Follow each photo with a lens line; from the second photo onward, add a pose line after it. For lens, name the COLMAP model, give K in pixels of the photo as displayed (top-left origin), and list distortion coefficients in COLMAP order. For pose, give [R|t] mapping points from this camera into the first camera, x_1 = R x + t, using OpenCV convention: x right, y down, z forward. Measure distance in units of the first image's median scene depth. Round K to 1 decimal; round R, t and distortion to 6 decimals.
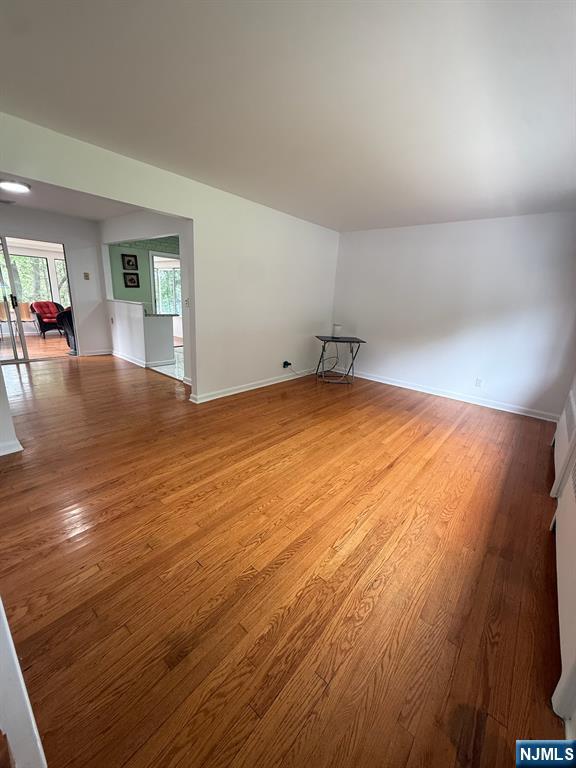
lens RADIAL K [[306.2, 0, 289.2], [0, 306.2, 385.2], [0, 0, 1]] dist [-0.000168, 0.000295]
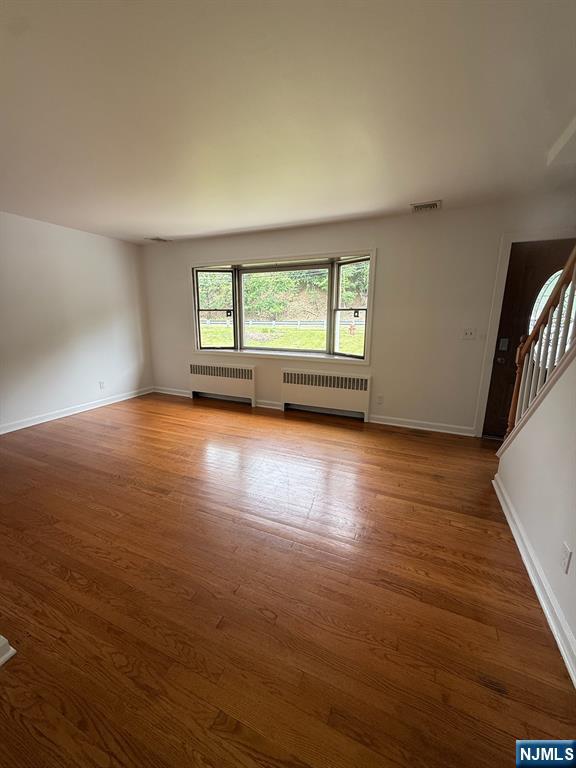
lens RADIAL K [[306.2, 0, 290.5], [0, 306.2, 378.6], [0, 0, 1]] dist [-0.000168, 0.000295]
pose [[-0.284568, -0.252688, 0.924754, -0.662754], [0.252322, 0.910881, 0.326542, -0.257833], [-0.924854, 0.326259, -0.195449, 0.753788]]
